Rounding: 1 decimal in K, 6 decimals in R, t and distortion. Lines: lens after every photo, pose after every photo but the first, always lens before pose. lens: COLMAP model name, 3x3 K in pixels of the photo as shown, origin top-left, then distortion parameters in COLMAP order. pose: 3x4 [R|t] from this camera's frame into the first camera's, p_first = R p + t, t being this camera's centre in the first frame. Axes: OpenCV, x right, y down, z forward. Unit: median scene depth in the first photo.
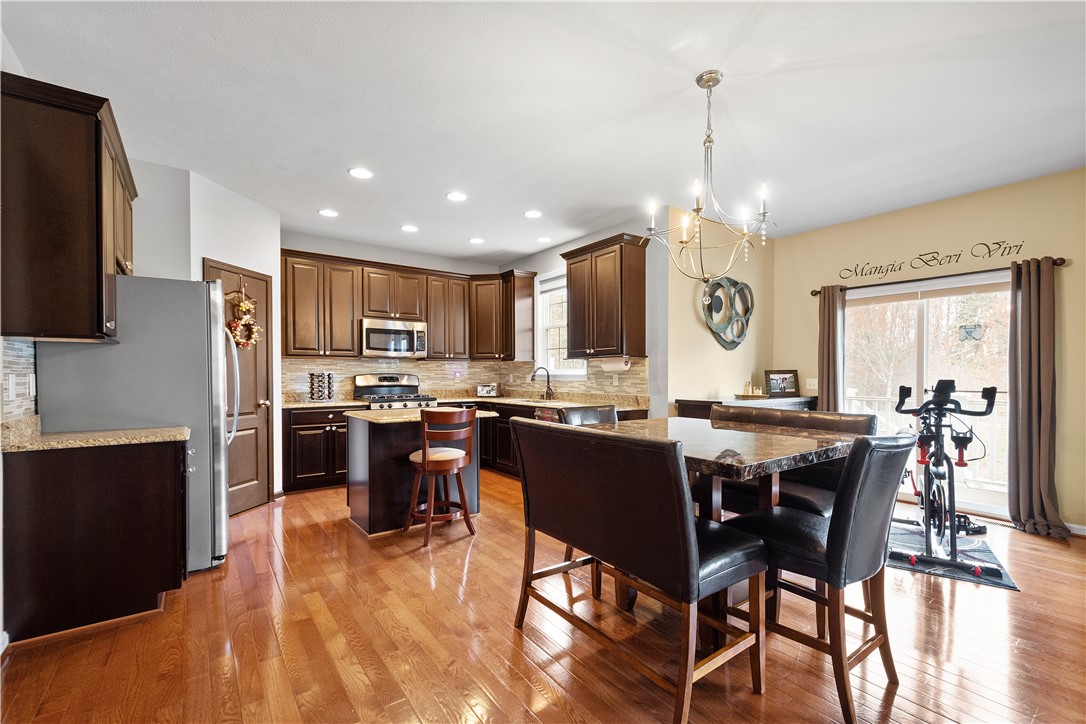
lens RADIAL K [[475.4, 0, 544.2], [0, 475.4, 376.9], [0, 0, 1]] dist [0.000278, -0.000173]
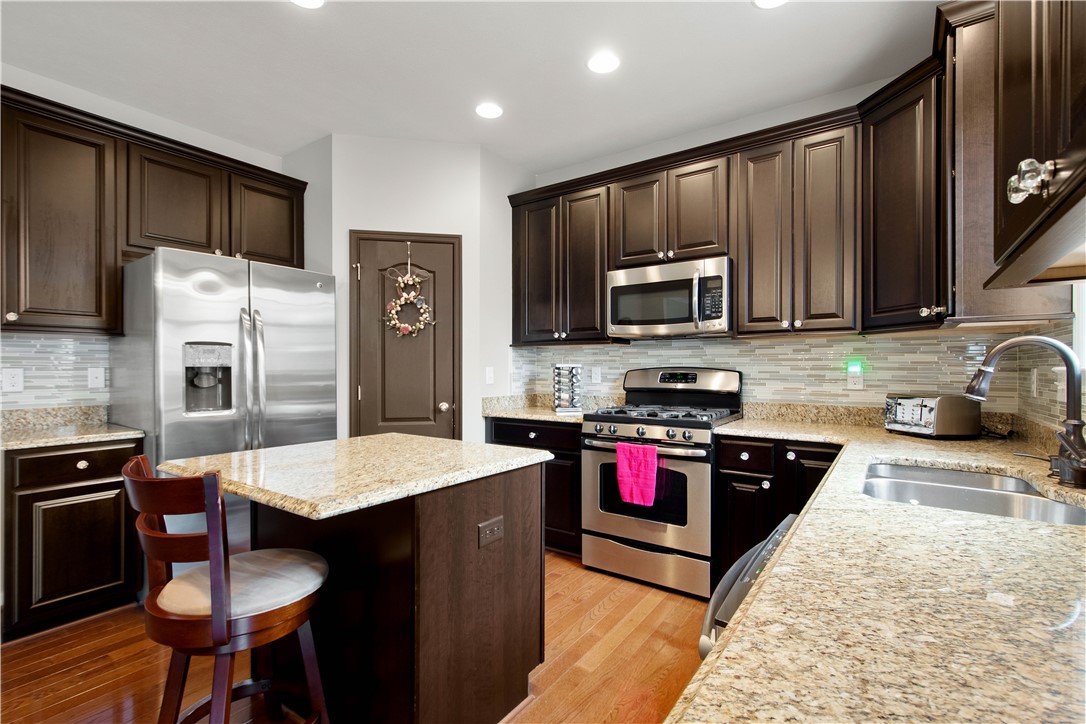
lens RADIAL K [[490.7, 0, 545.3], [0, 490.7, 367.4], [0, 0, 1]] dist [0.002119, 0.000292]
pose [[0.317511, -0.000432, -0.948254, 0.165555], [-0.006491, 0.999975, -0.002629, -0.005060], [0.948232, 0.006990, 0.317501, 0.776554]]
